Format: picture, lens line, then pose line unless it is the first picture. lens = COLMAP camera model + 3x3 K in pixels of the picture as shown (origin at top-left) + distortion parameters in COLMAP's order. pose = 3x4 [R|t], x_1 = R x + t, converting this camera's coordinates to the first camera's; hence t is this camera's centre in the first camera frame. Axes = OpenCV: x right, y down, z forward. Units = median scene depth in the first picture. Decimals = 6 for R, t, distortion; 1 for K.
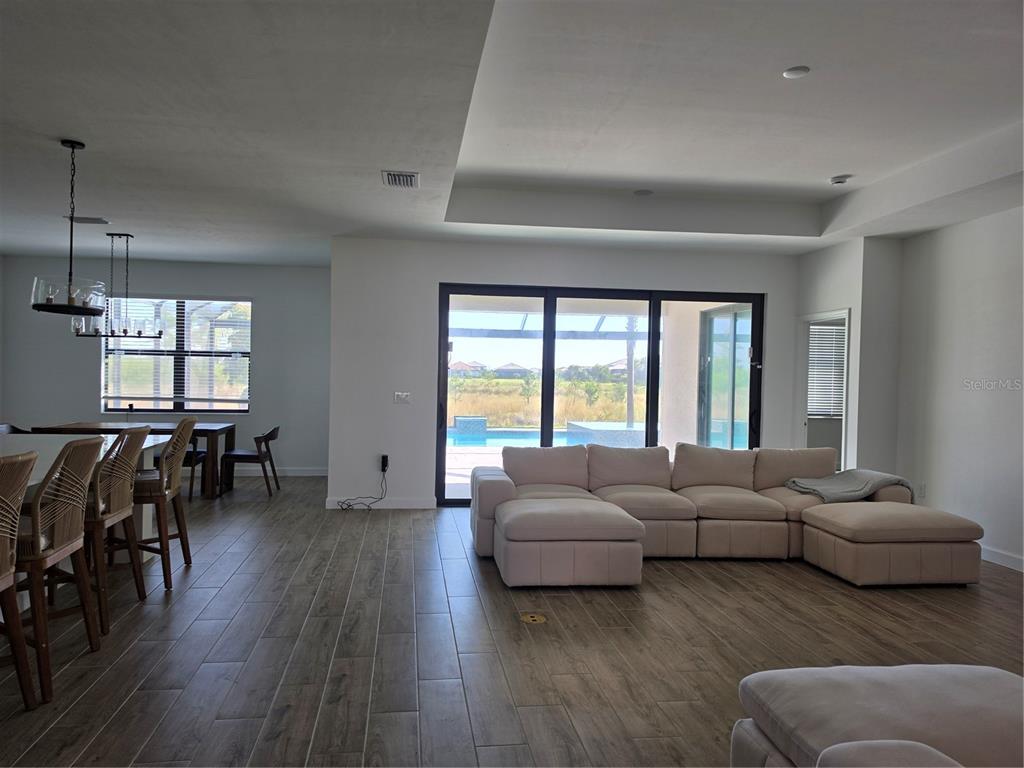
lens RADIAL K [[696.1, 0, 500.1], [0, 696.1, 381.3], [0, 0, 1]] dist [0.051665, -0.052483]
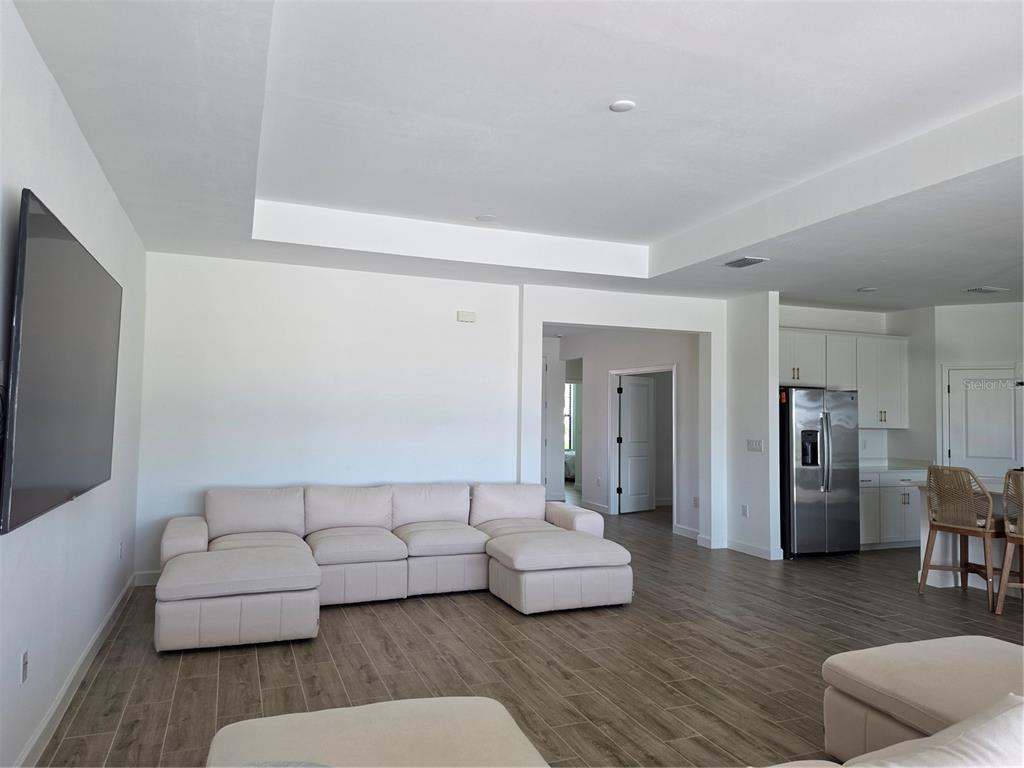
lens RADIAL K [[703.6, 0, 512.0], [0, 703.6, 384.0], [0, 0, 1]] dist [0.063134, -0.076326]
pose [[-0.967867, -0.045165, -0.247372, 0.427318], [-0.036188, 0.998515, -0.040719, -0.004607], [0.248843, -0.030458, -0.968065, 1.026776]]
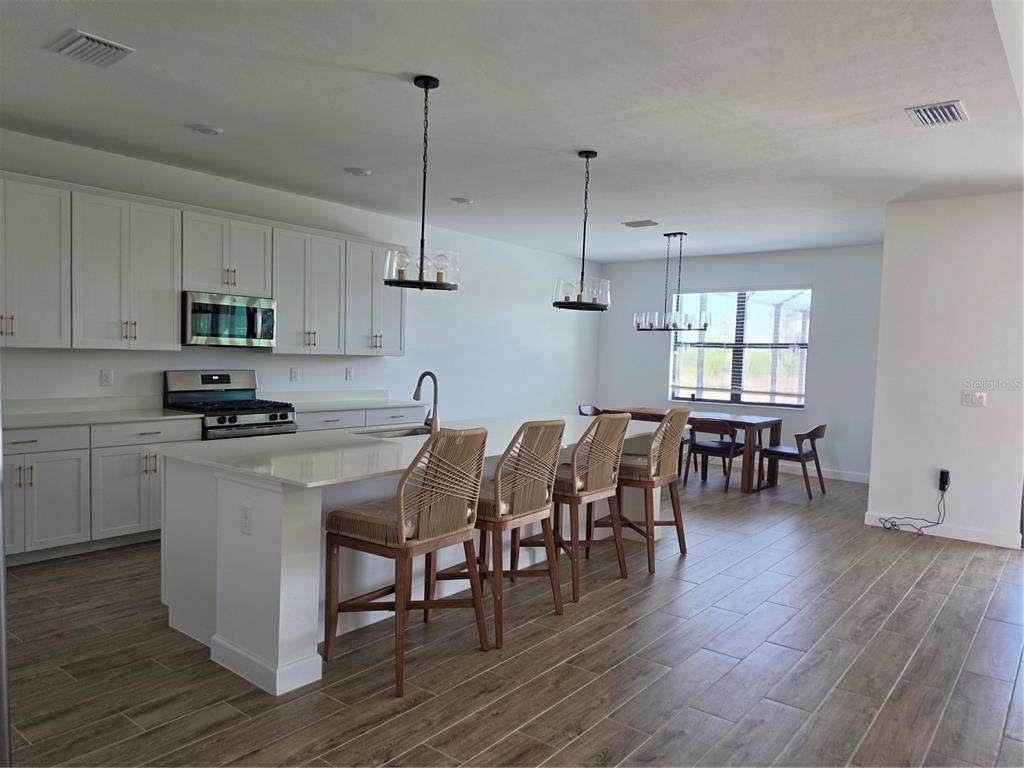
lens RADIAL K [[707.0, 0, 535.5], [0, 707.0, 389.9], [0, 0, 1]] dist [0.078400, -0.080427]
pose [[0.709883, 0.037805, -0.703305, 0.082118], [-0.023286, 0.999272, 0.030211, 0.000088], [0.703935, -0.005070, 0.710246, 0.091372]]
